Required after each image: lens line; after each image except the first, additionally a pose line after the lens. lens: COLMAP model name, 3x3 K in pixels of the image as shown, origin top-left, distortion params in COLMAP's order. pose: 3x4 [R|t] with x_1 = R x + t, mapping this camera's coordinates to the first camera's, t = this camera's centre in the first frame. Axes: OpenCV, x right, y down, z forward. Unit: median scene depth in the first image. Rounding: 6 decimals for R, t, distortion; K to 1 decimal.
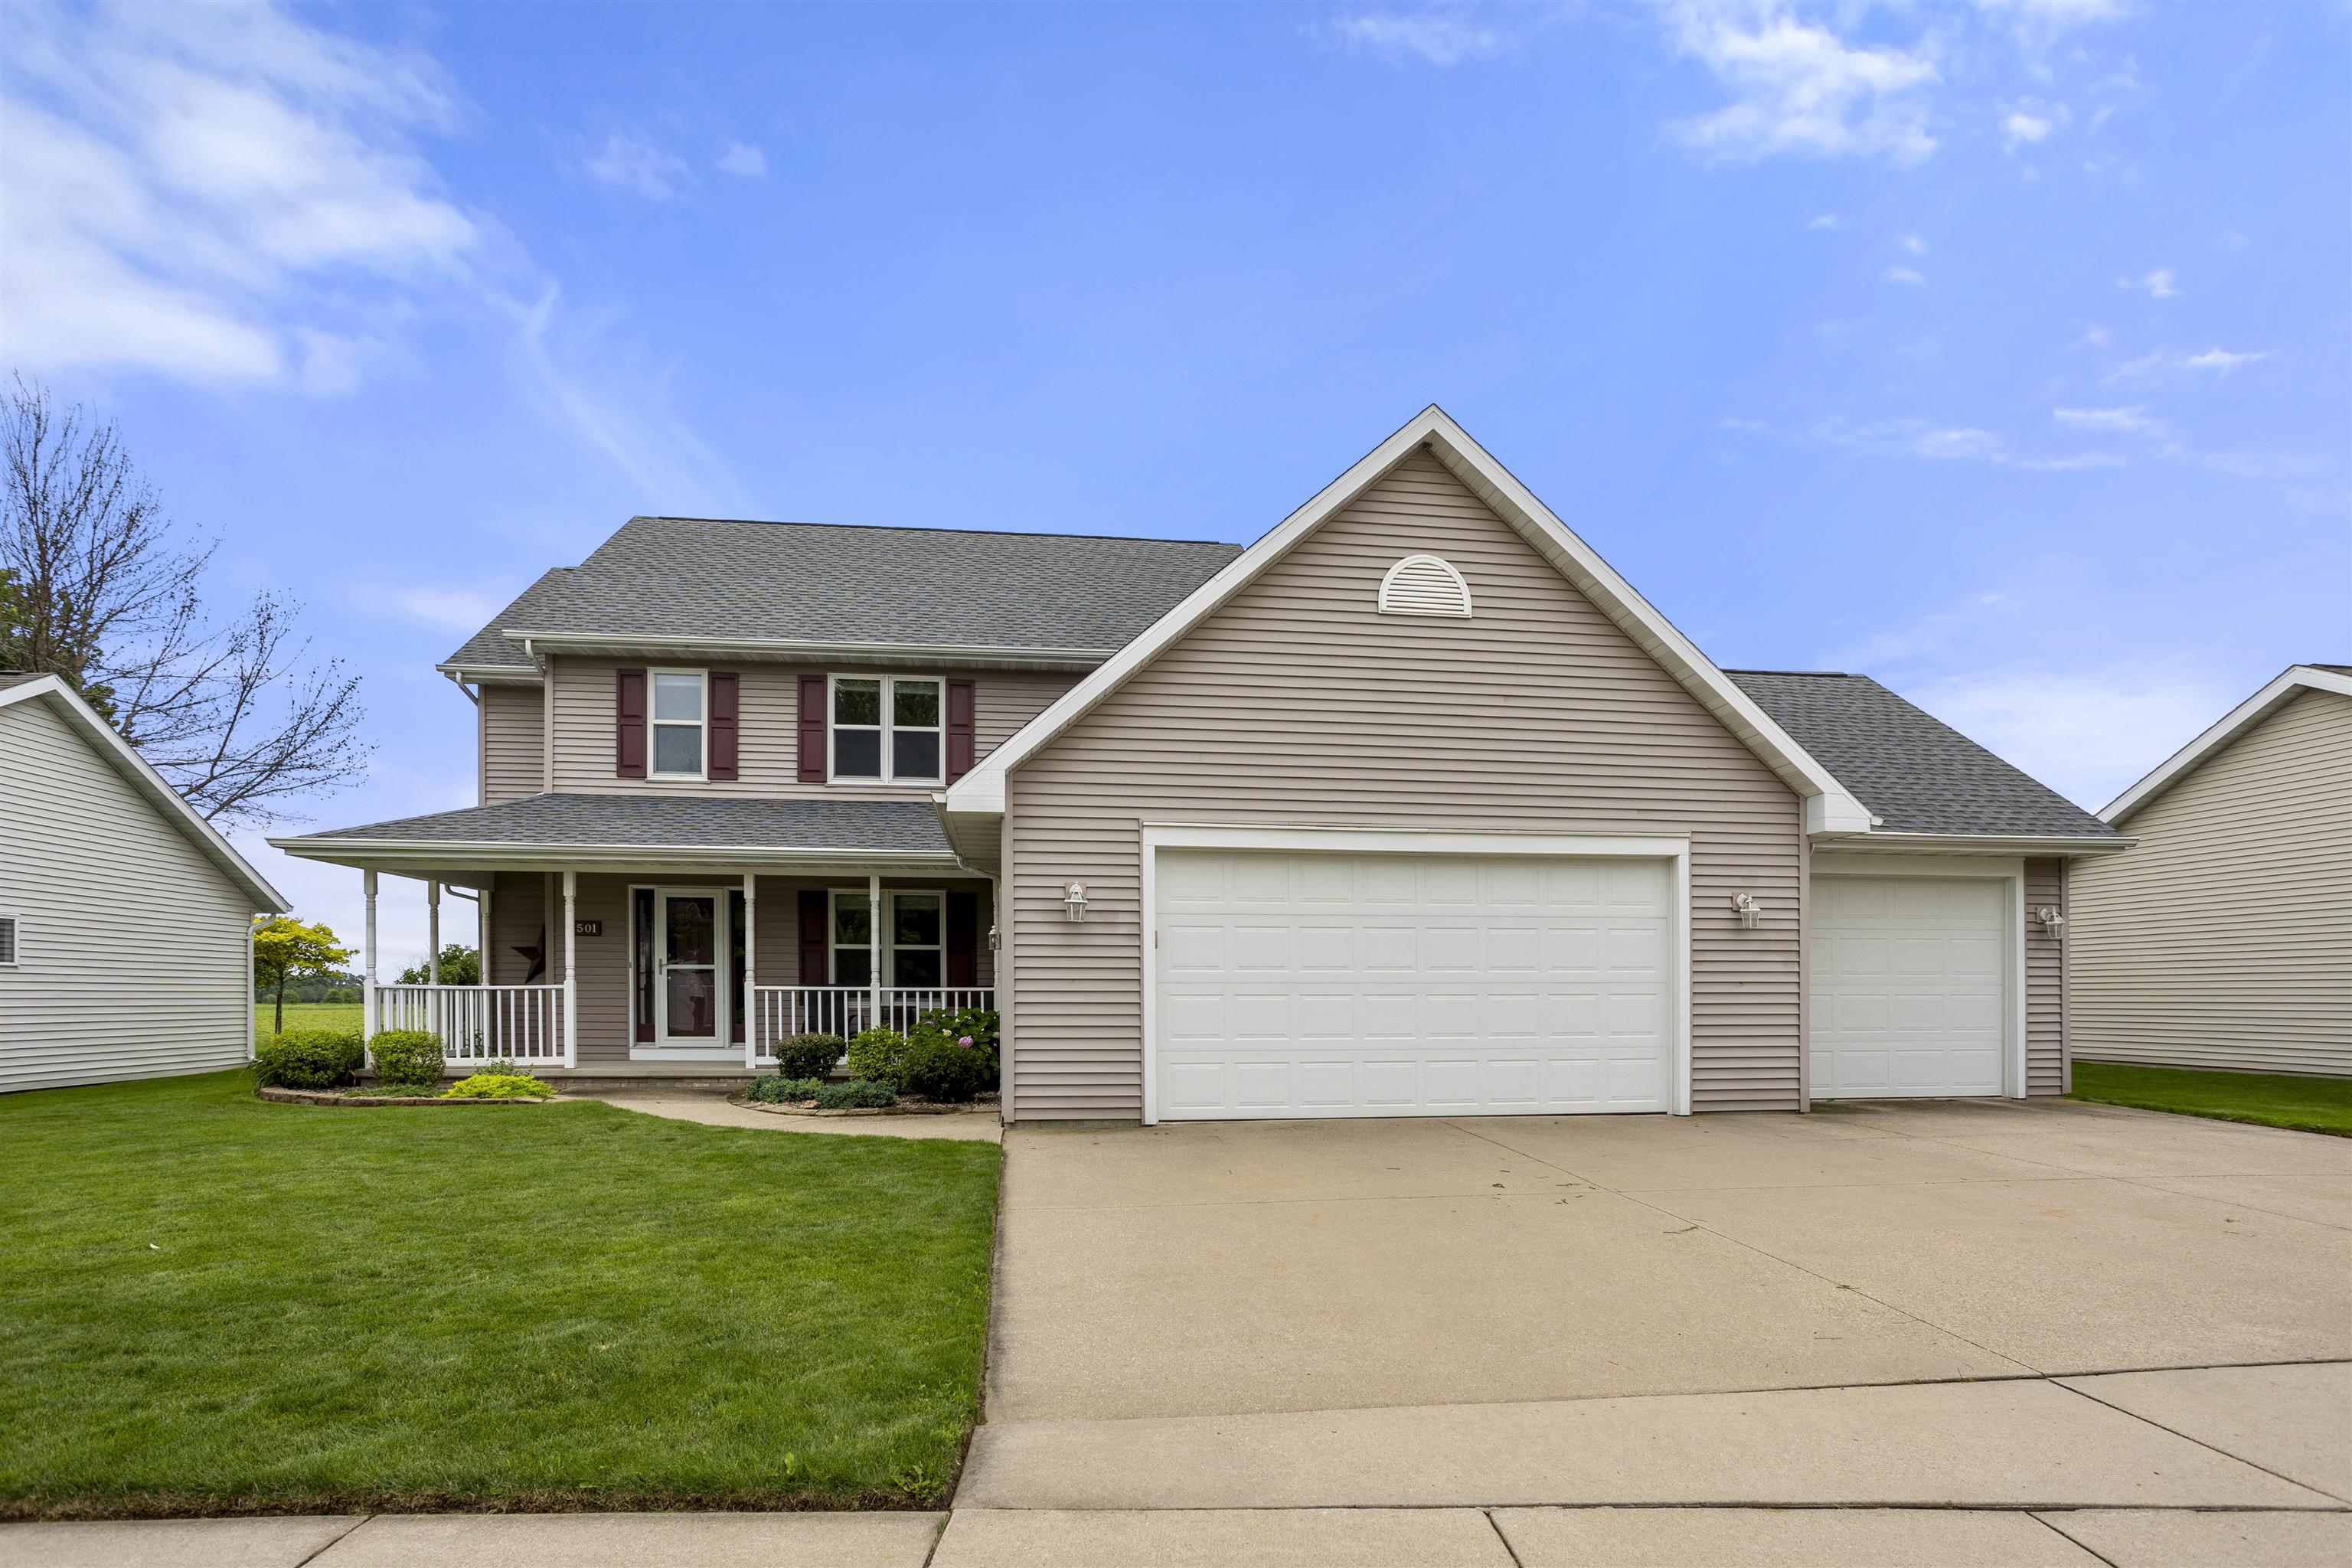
lens RADIAL K [[1196.8, 0, 1176.4], [0, 1196.8, 852.5], [0, 0, 1]] dist [-0.042517, -0.000079]
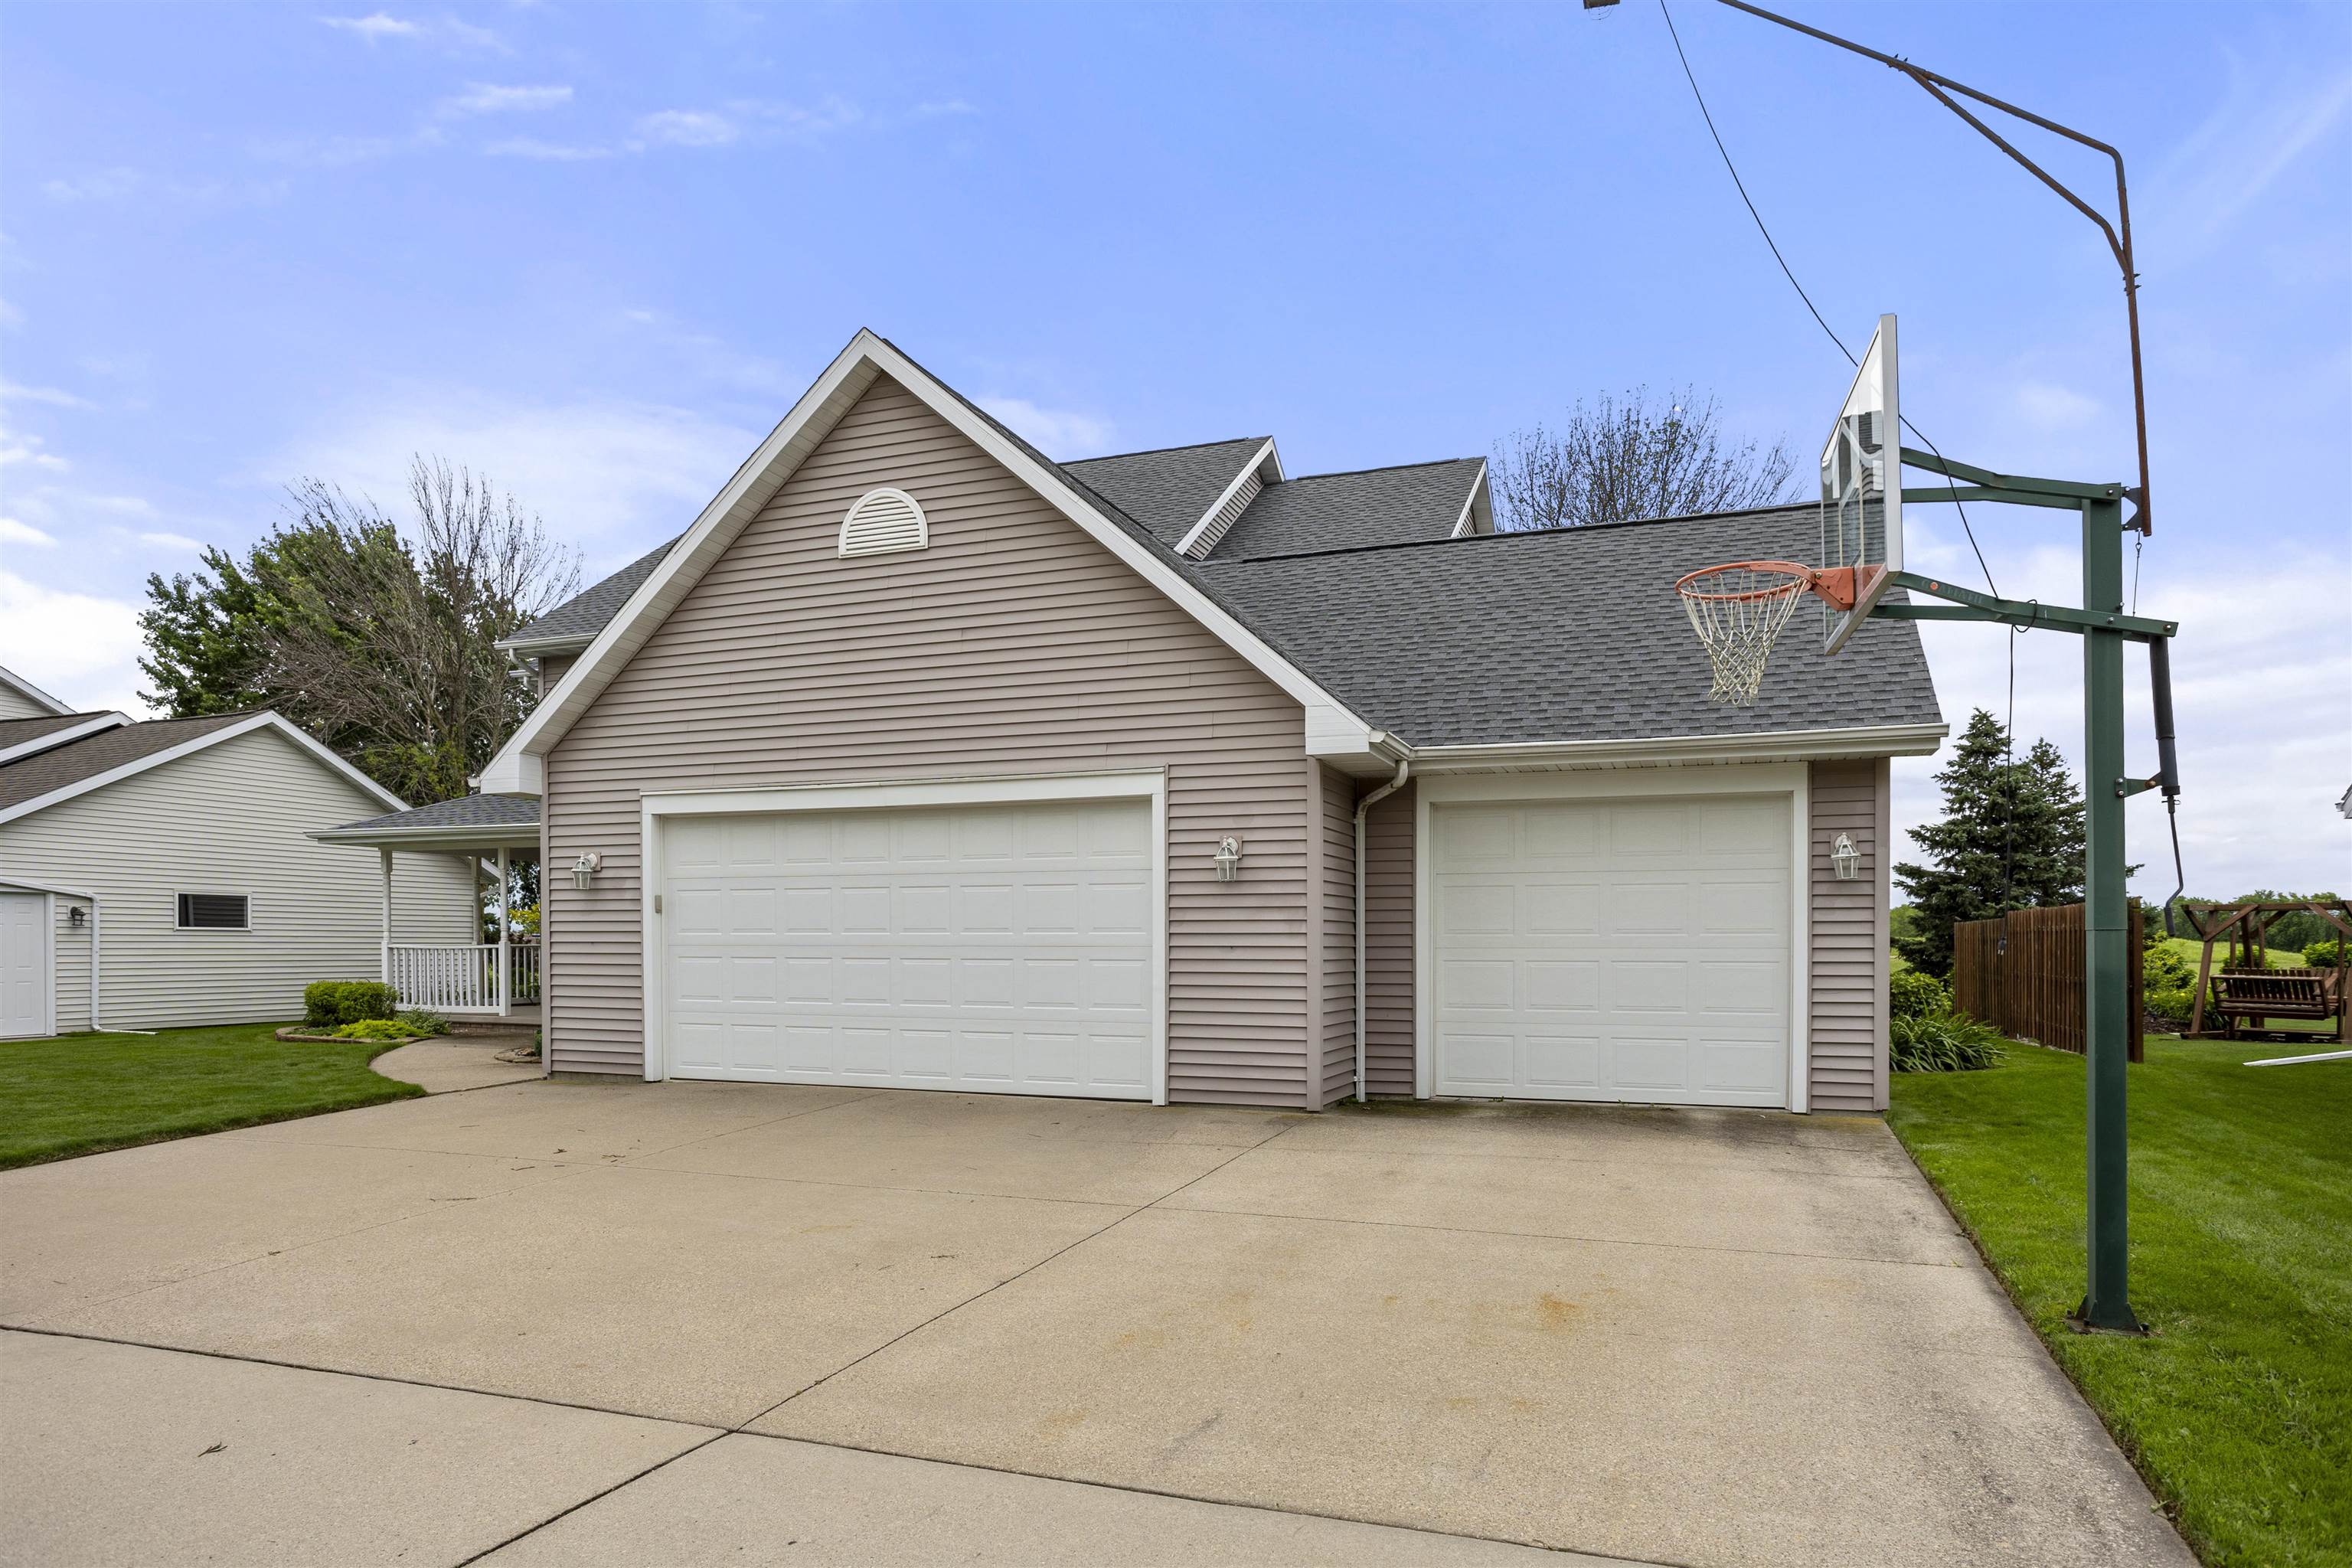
lens RADIAL K [[1376.7, 0, 1176.0], [0, 1376.7, 784.0], [0, 0, 1]] dist [-0.068935, -0.000048]
pose [[0.888275, -0.054595, -0.456056, 0.890564], [0.055363, 0.998398, -0.011686, 0.007075], [0.455963, -0.014868, 0.889874, 0.146538]]
